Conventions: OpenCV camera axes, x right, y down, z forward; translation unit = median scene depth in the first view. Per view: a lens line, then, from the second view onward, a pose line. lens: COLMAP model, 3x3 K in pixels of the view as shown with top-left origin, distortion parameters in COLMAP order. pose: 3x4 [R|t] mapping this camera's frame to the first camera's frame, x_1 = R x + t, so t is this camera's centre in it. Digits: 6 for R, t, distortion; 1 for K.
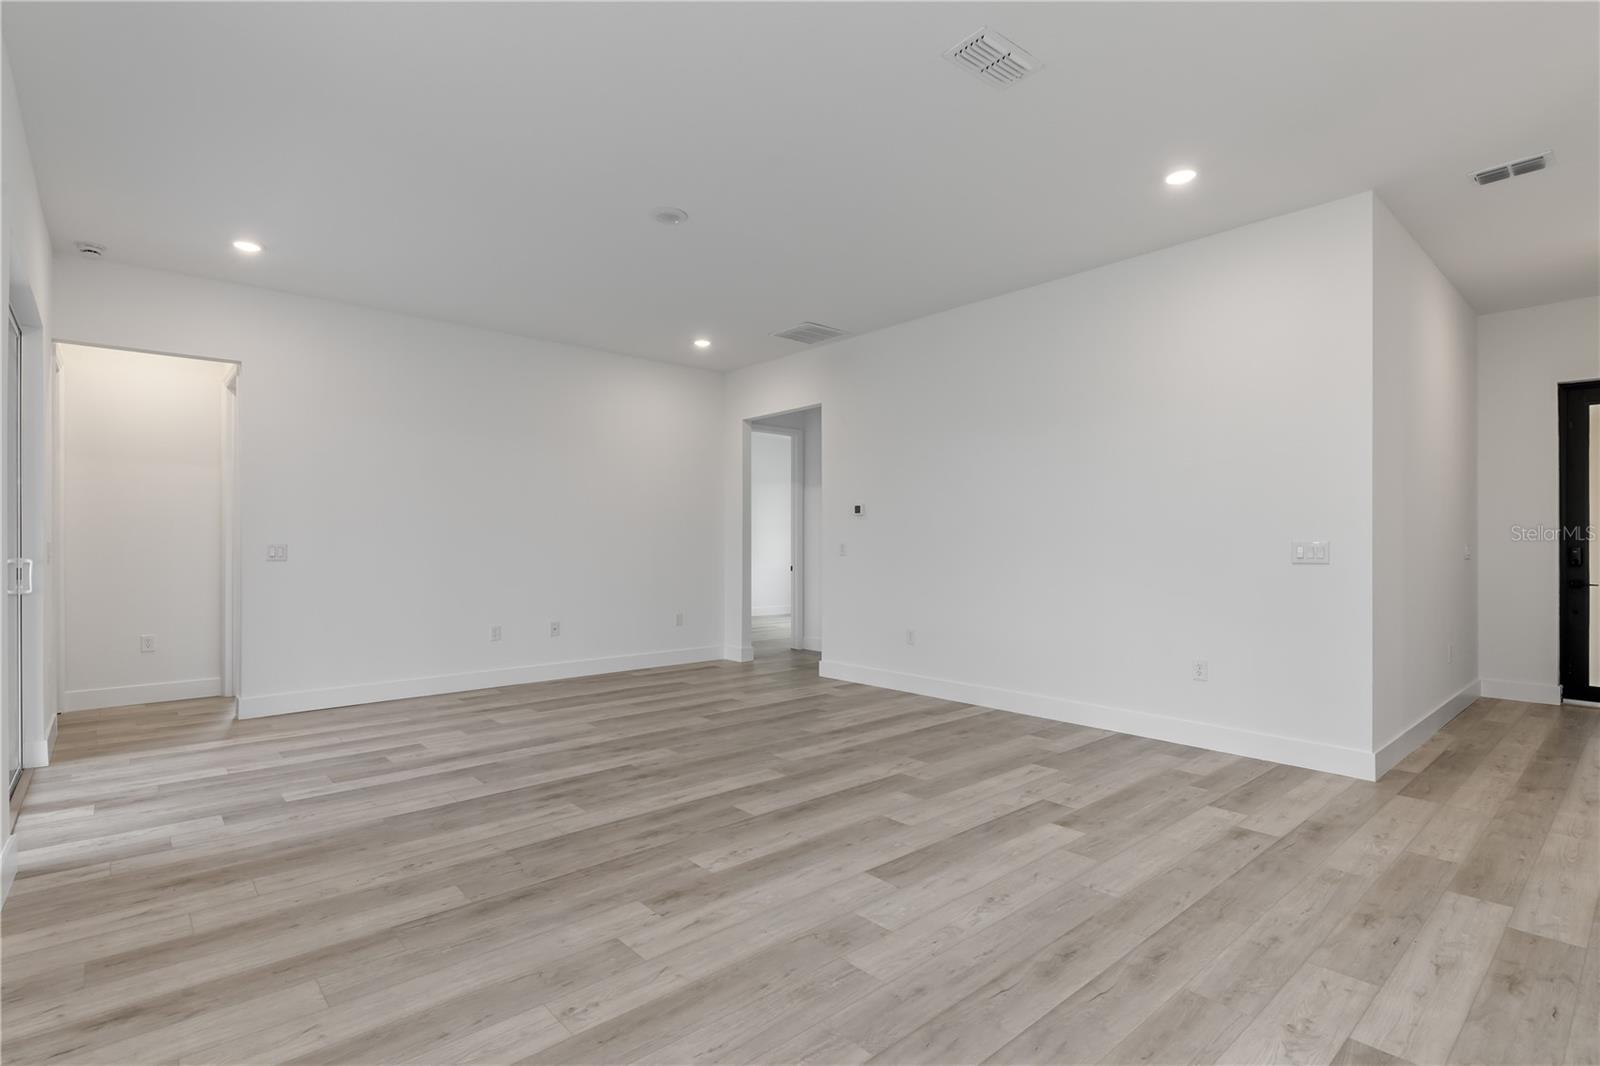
lens RADIAL K [[765.9, 0, 788.8], [0, 765.9, 529.7], [0, 0, 1]] dist [0.013338, -0.008509]
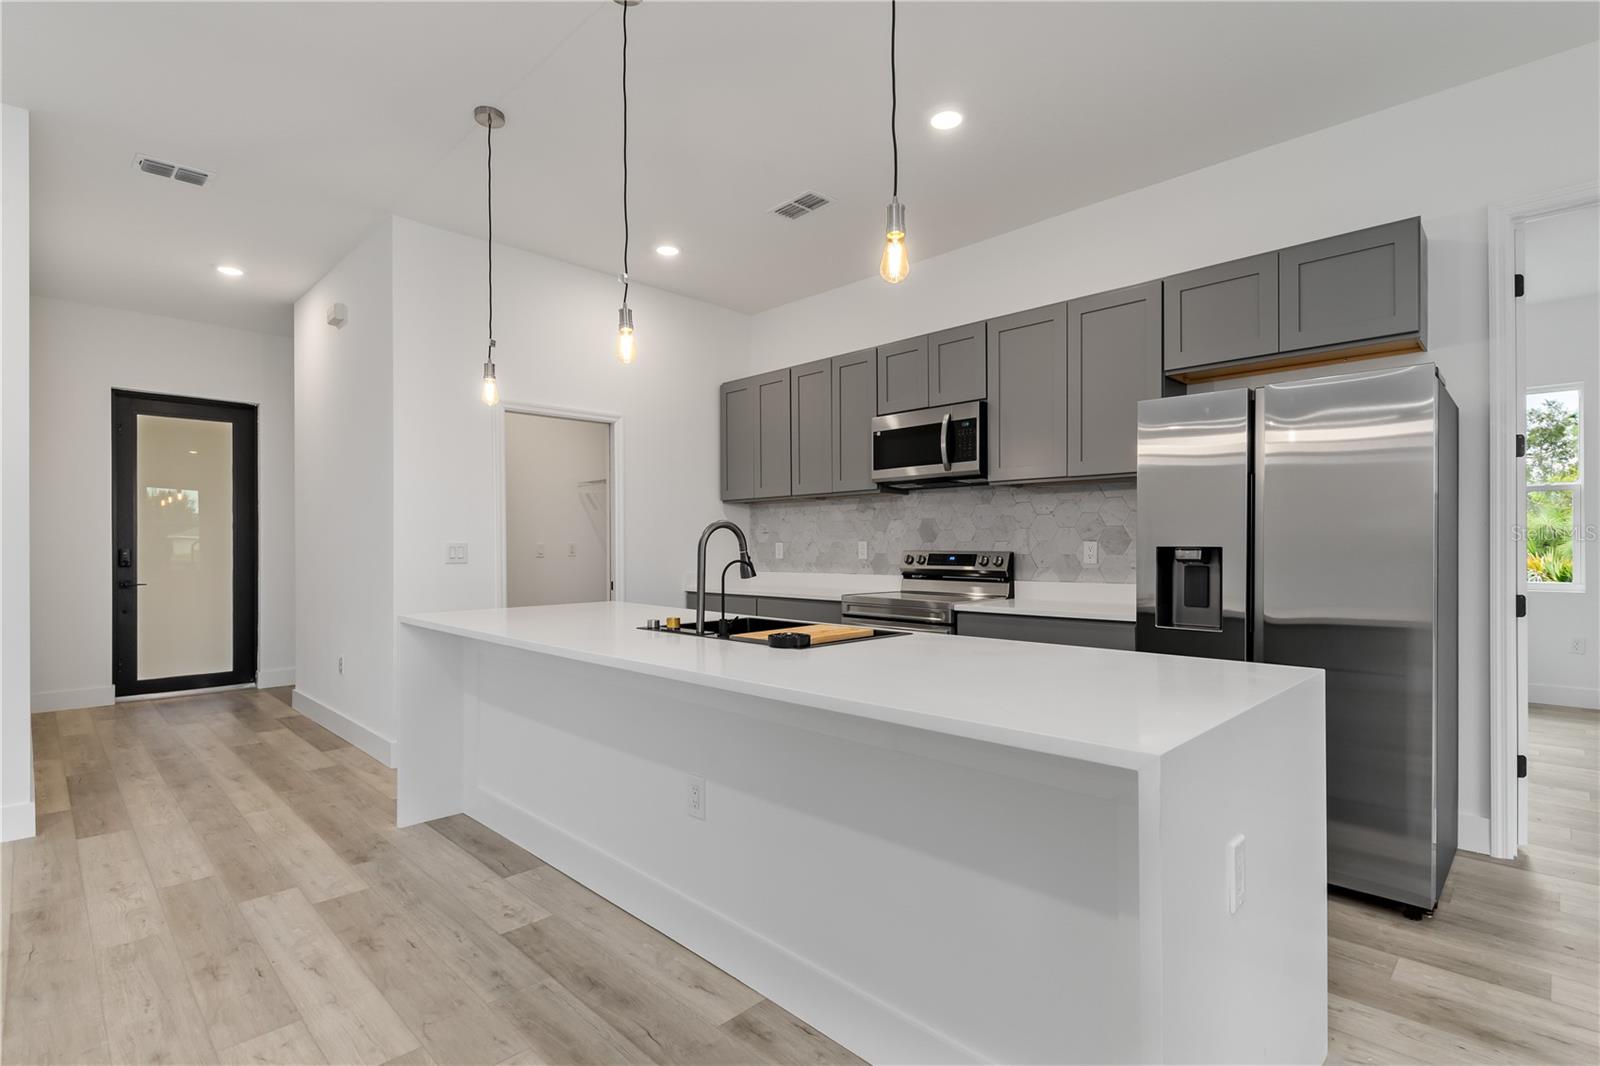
lens RADIAL K [[765.9, 0, 799.8], [0, 765.9, 537.1], [0, 0, 1]] dist [0.013338, -0.008509]
pose [[-0.070924, 0.010287, 0.997429, -0.144141], [-0.017001, 0.999789, -0.011521, 0.006673], [-0.997337, -0.017775, -0.070734, 0.323697]]
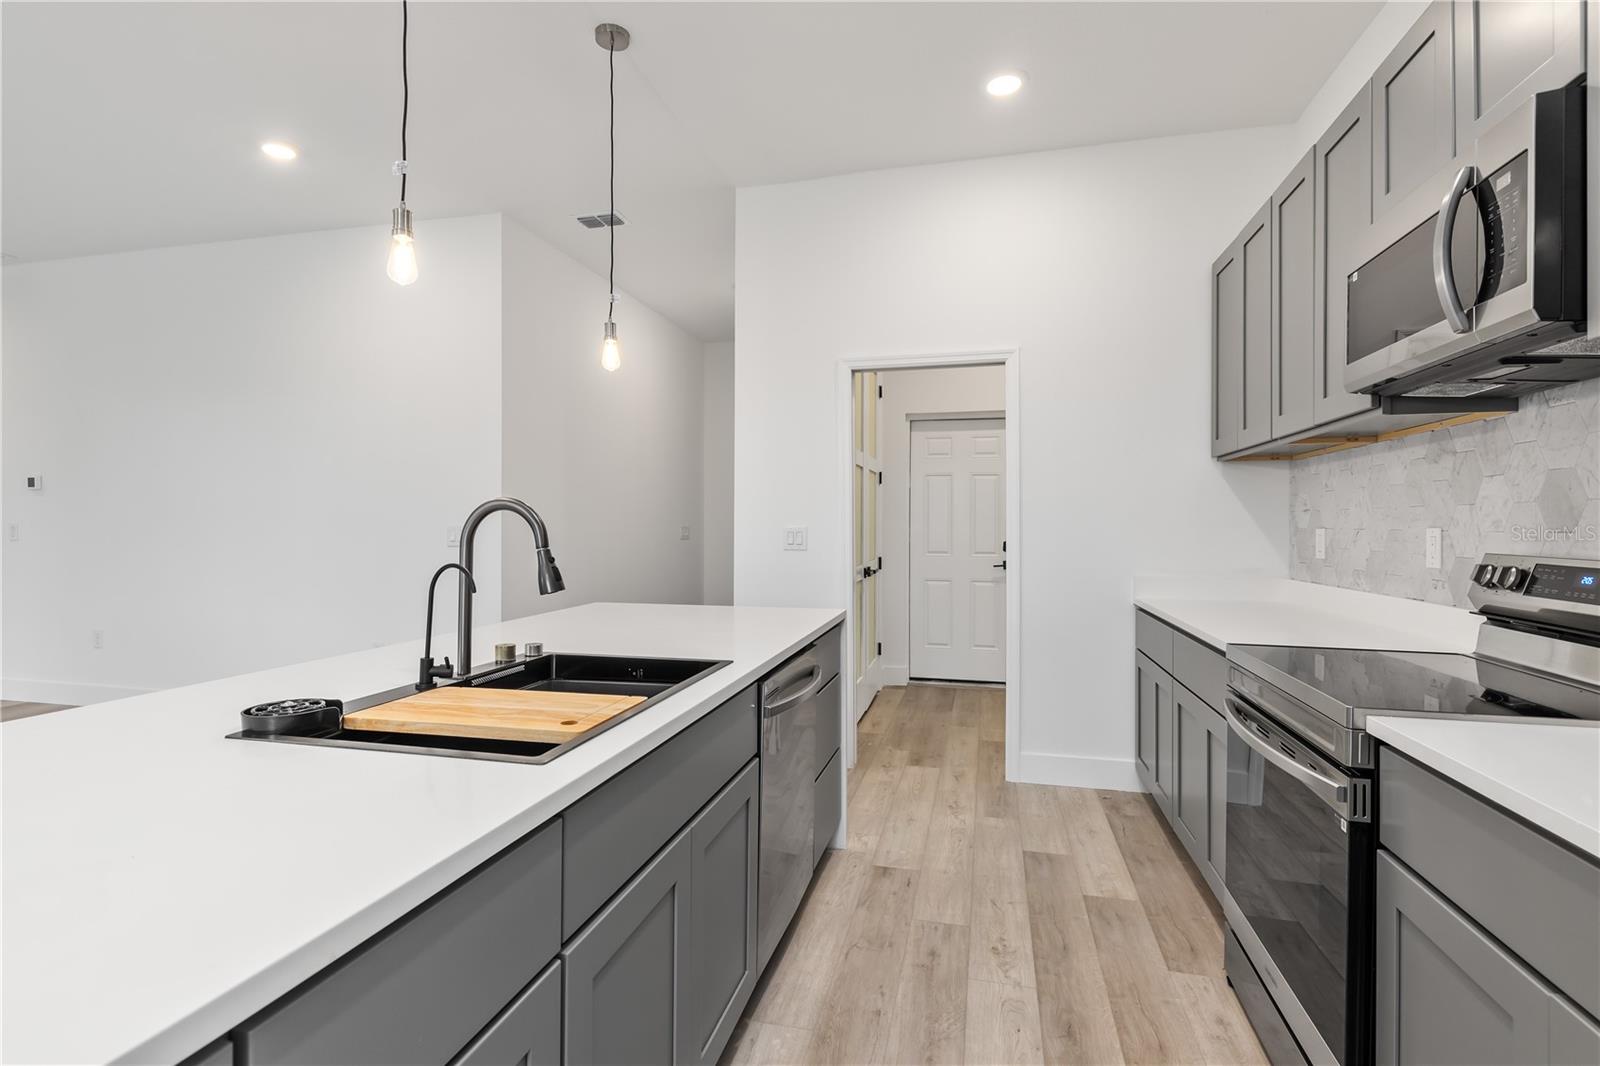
lens RADIAL K [[765.9, 0, 806.9], [0, 765.9, 532.1], [0, 0, 1]] dist [0.013338, -0.008509]
pose [[0.818169, -0.004351, 0.574962, 0.583624], [-0.013217, 0.999565, 0.026373, -0.013205], [-0.574827, -0.029177, 0.817755, -0.191245]]
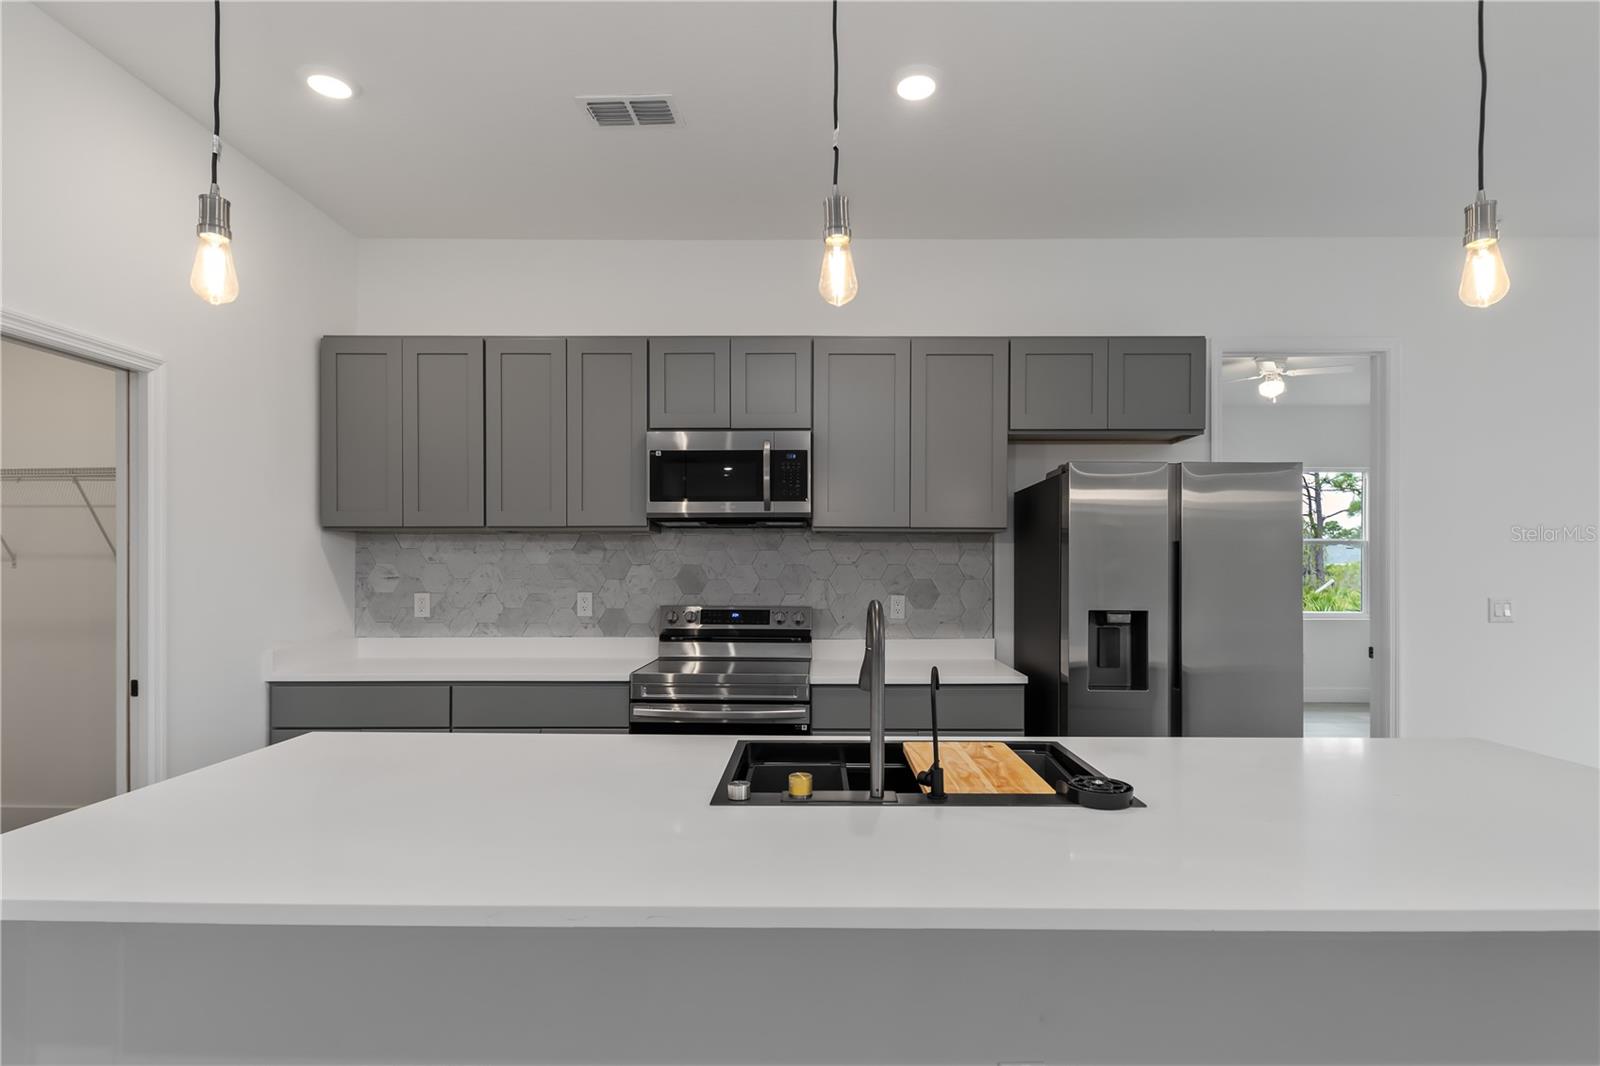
lens RADIAL K [[765.9, 0, 816.1], [0, 765.9, 558.9], [0, 0, 1]] dist [0.013338, -0.008509]
pose [[-0.751128, 0.005126, 0.660136, 0.407381], [-0.016258, 0.999523, -0.026261, -0.033182], [-0.659956, -0.030458, -0.750687, 0.754710]]
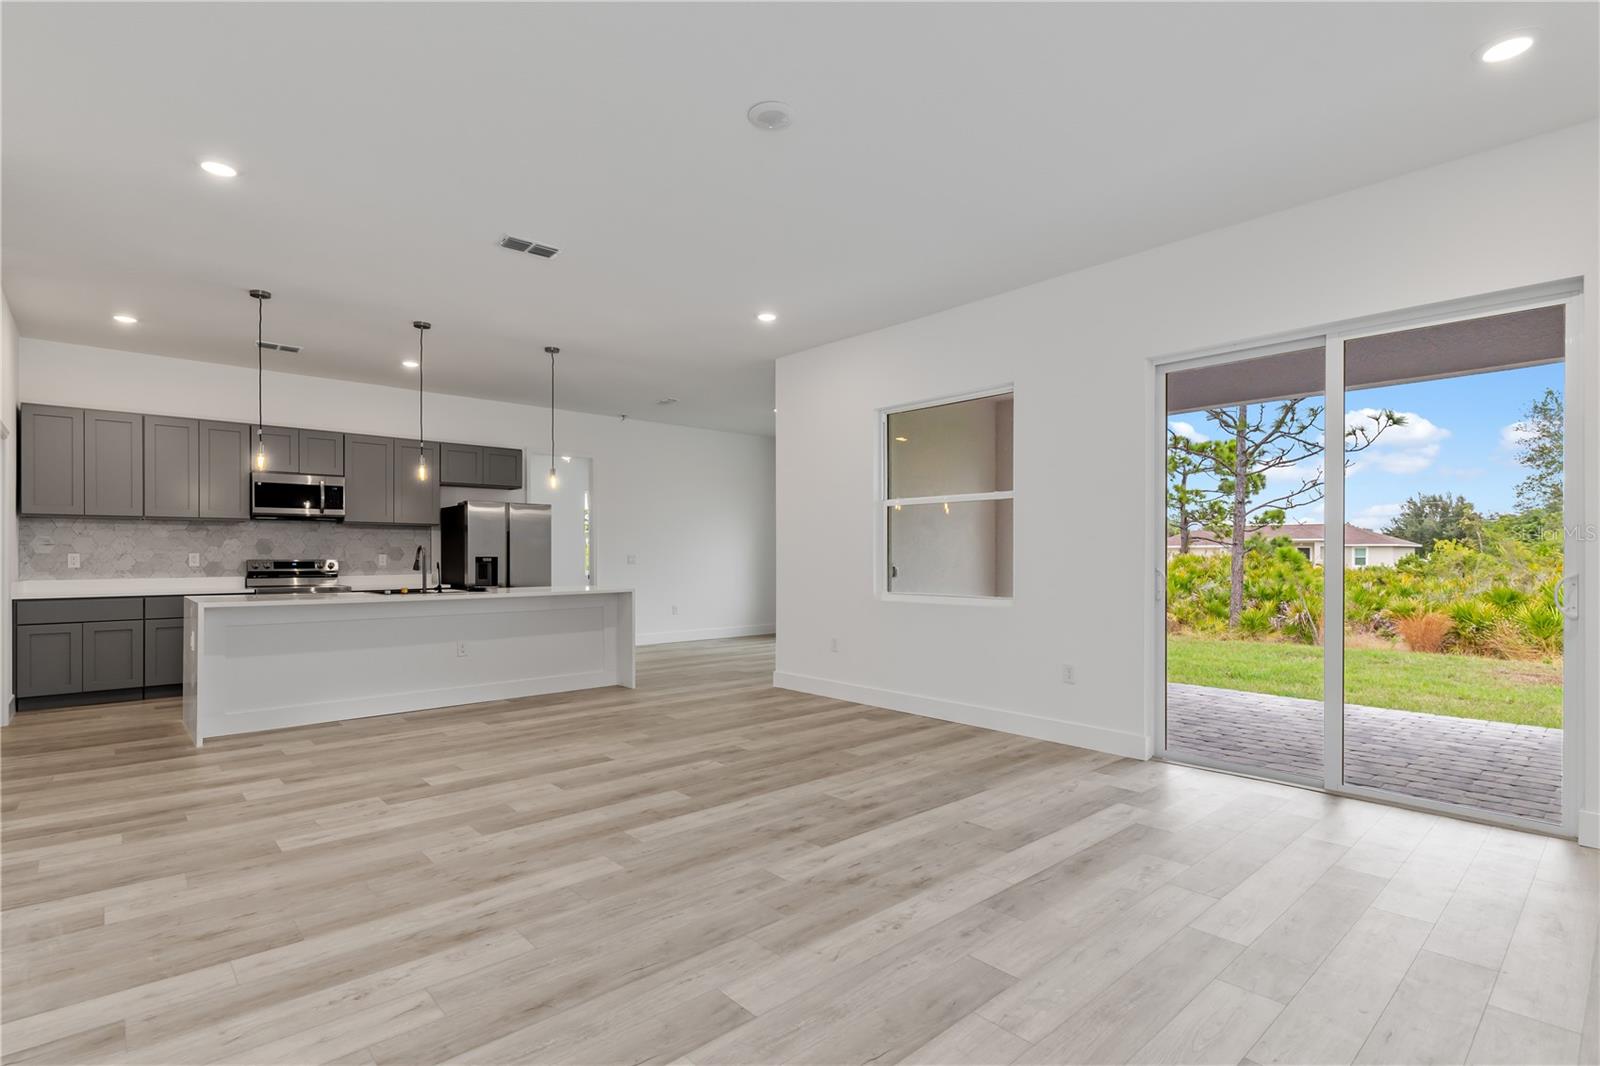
lens RADIAL K [[765.9, 0, 787.5], [0, 765.9, 547.1], [0, 0, 1]] dist [0.013338, -0.008509]
pose [[-0.999913, -0.001276, -0.013135, -0.217622], [-0.000877, 0.999540, -0.030306, 0.044285], [0.013168, -0.030292, -0.999454, 2.368881]]
